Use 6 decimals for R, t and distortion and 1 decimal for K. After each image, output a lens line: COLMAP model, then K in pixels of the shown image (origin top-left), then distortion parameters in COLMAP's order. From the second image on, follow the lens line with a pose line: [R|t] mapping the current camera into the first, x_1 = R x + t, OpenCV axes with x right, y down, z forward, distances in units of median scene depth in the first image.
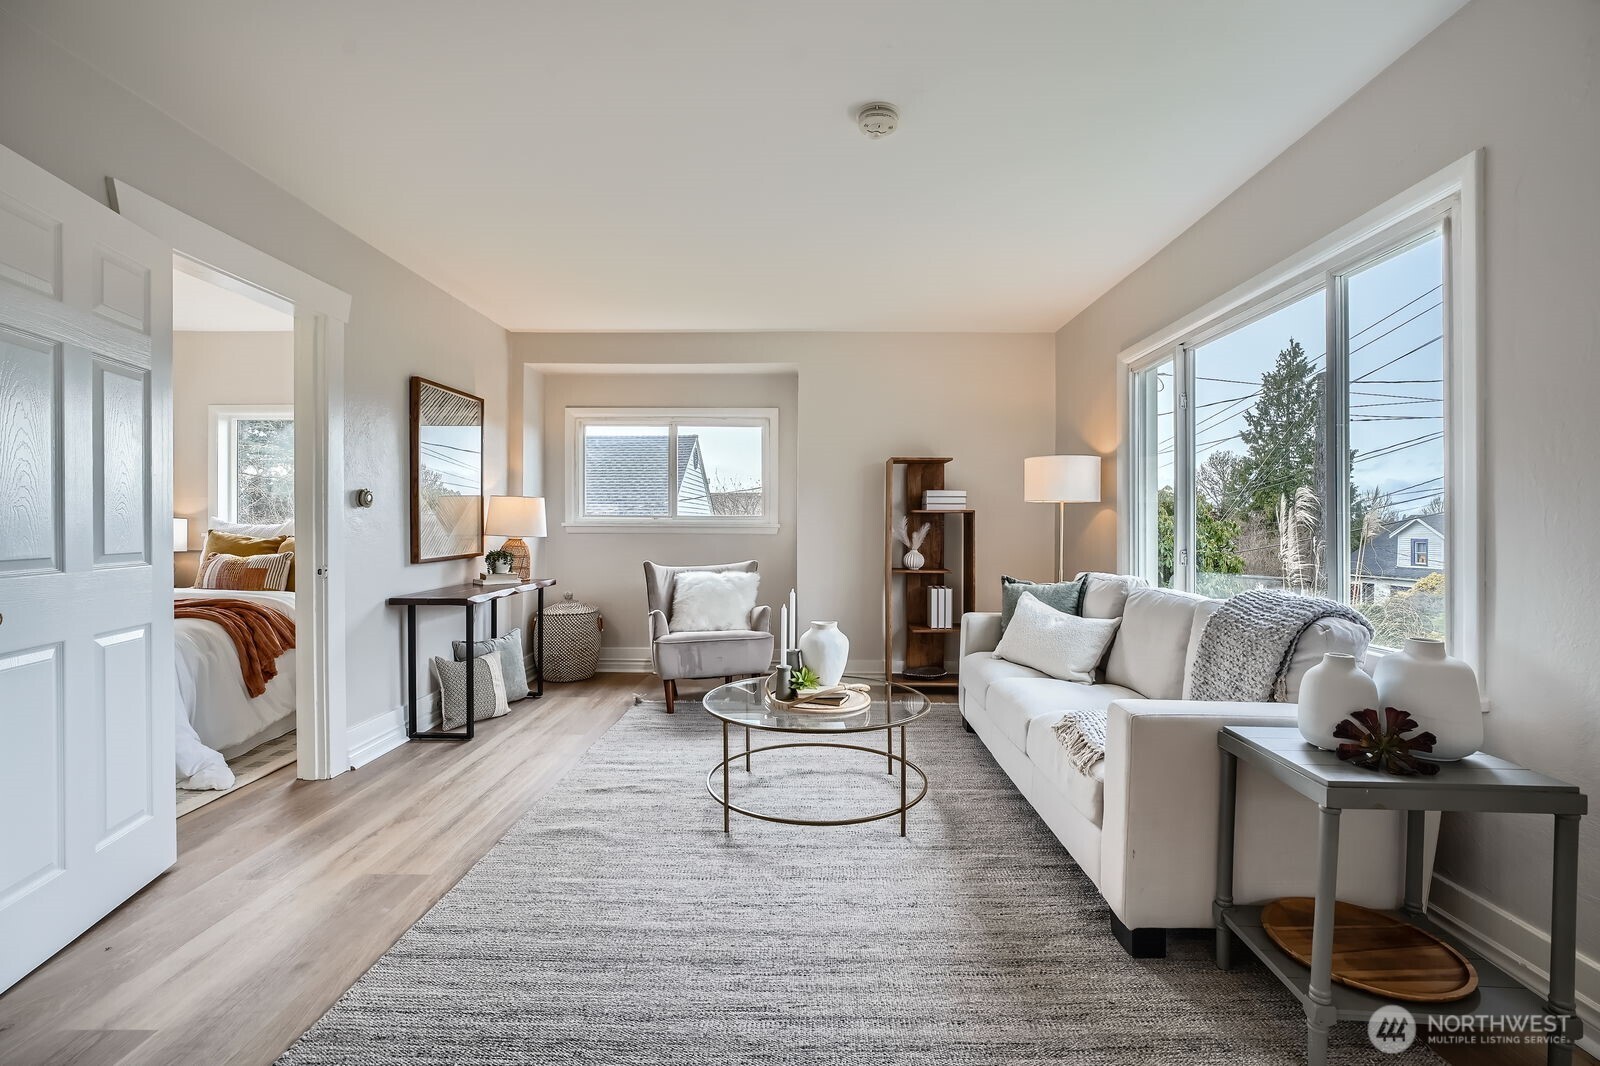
lens RADIAL K [[705.9, 0, 799.6], [0, 705.9, 531.9], [0, 0, 1]] dist [-0.014184, -0.000155]
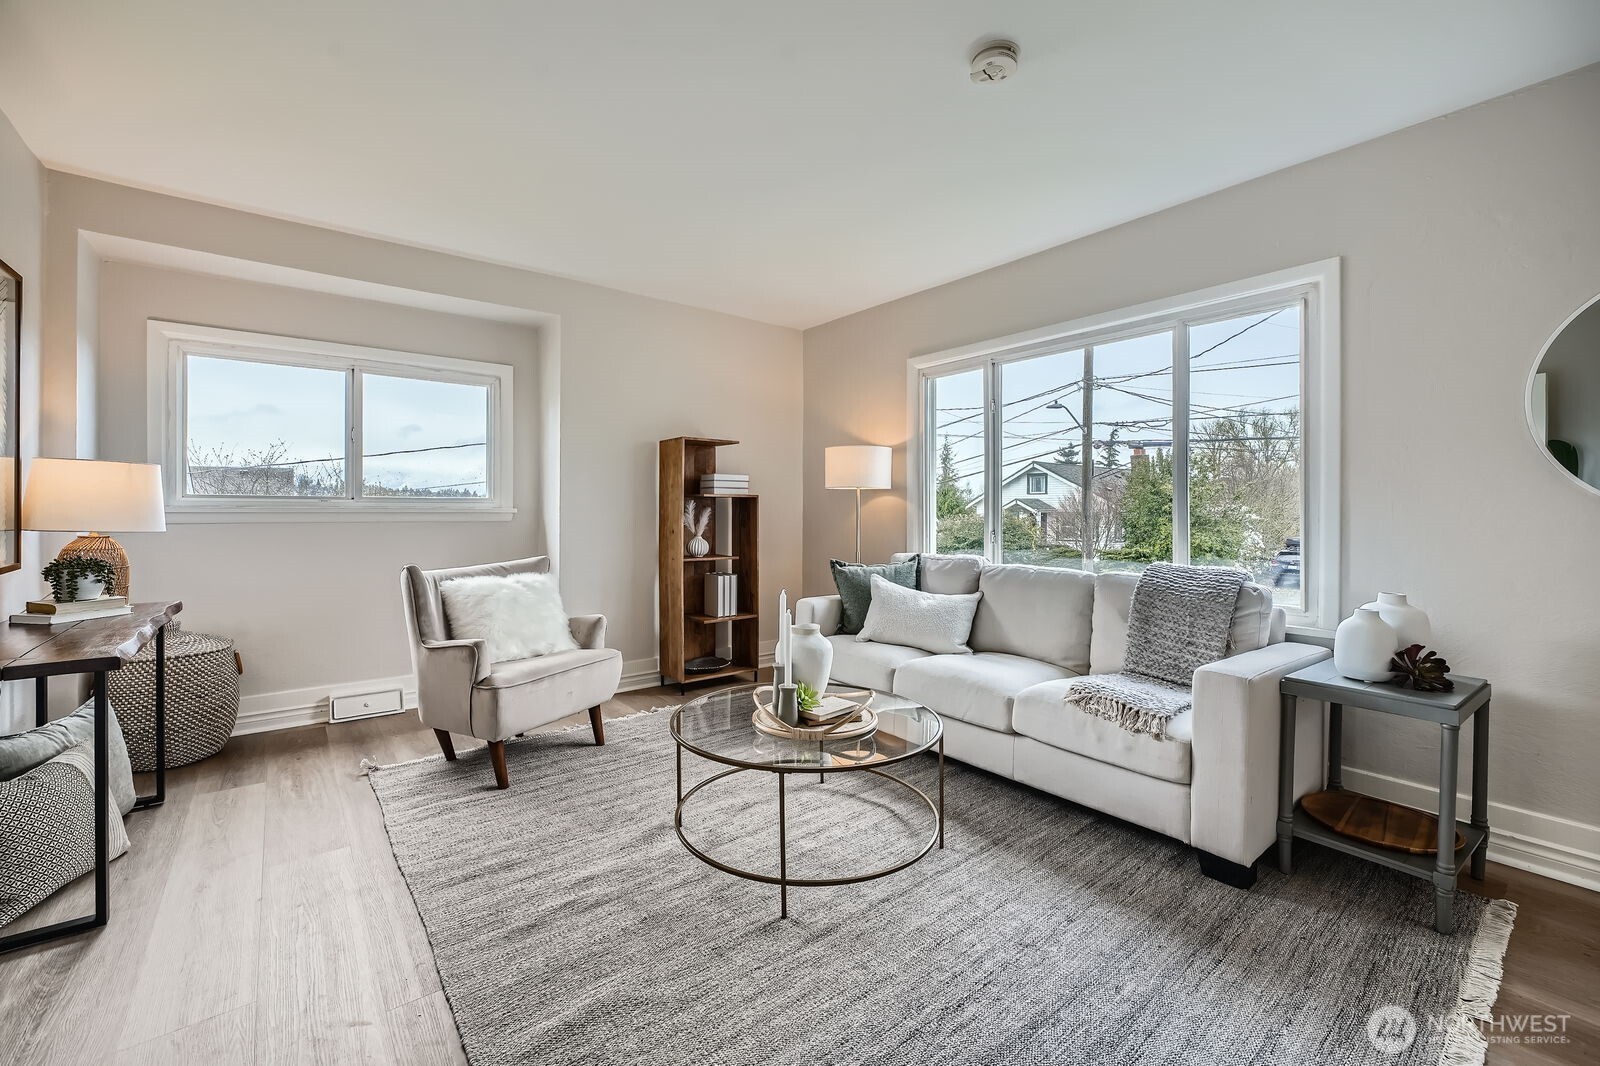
lens RADIAL K [[652.6, 0, 798.9], [0, 652.6, 518.3], [0, 0, 1]] dist [-0.011134, -0.000233]
pose [[0.778135, -0.010002, 0.628018, -0.383961], [0.005650, 0.999944, 0.008926, -0.007555], [-0.628072, -0.003397, 0.778148, 0.324688]]
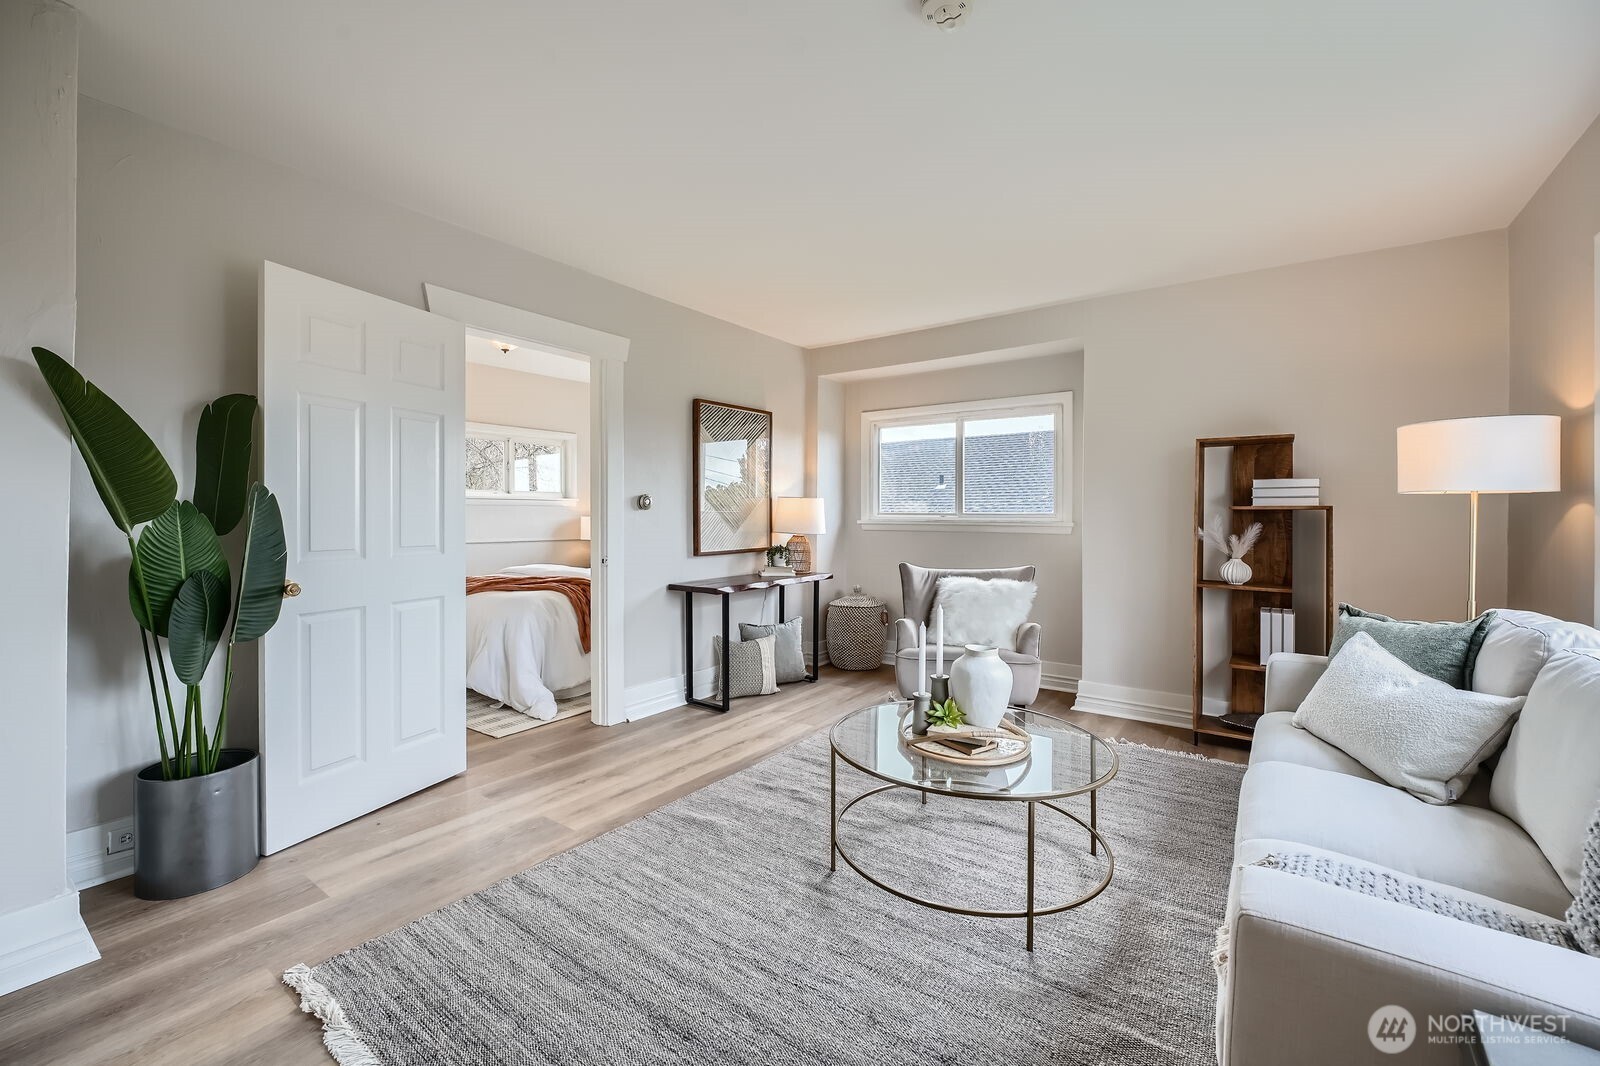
lens RADIAL K [[652.6, 0, 793.2], [0, 652.6, 521.6], [0, 0, 1]] dist [-0.011134, -0.000233]
pose [[0.815798, 0.004823, -0.578317, 0.242986], [-0.007409, 0.999970, -0.002113, -0.012875], [0.578289, 0.006008, 0.815810, 0.210583]]
